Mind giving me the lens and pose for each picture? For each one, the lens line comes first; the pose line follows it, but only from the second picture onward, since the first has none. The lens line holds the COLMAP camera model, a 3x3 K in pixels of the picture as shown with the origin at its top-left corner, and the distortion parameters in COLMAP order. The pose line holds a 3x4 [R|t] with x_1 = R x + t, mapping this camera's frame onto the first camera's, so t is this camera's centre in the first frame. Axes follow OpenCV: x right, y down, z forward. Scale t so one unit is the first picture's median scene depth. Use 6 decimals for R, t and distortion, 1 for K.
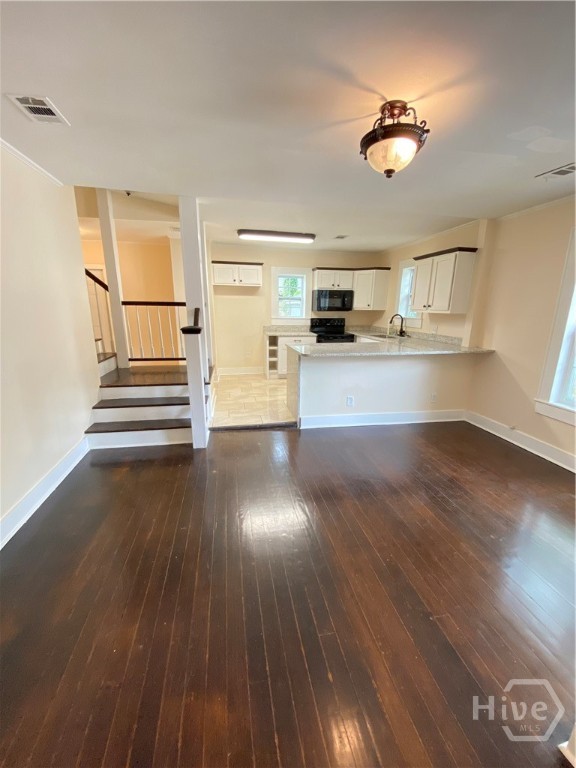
lens RADIAL K [[307.0, 0, 290.0], [0, 307.0, 384.9], [0, 0, 1]] dist [0.030880, -0.027782]
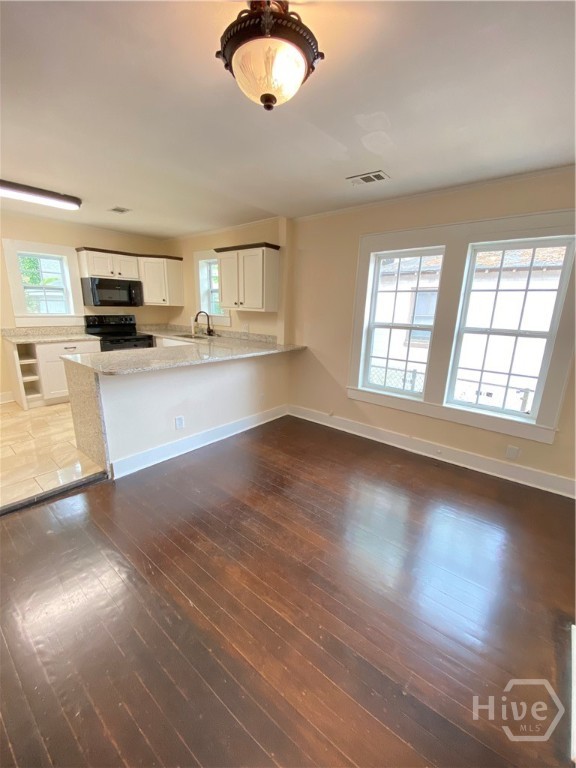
lens RADIAL K [[307.0, 0, 290.0], [0, 307.0, 384.9], [0, 0, 1]] dist [0.030880, -0.027782]
pose [[0.771706, -0.148359, 0.618433, -0.043230], [0.139870, 0.988194, 0.062527, -0.038350], [-0.620408, 0.038247, 0.783346, 0.149161]]
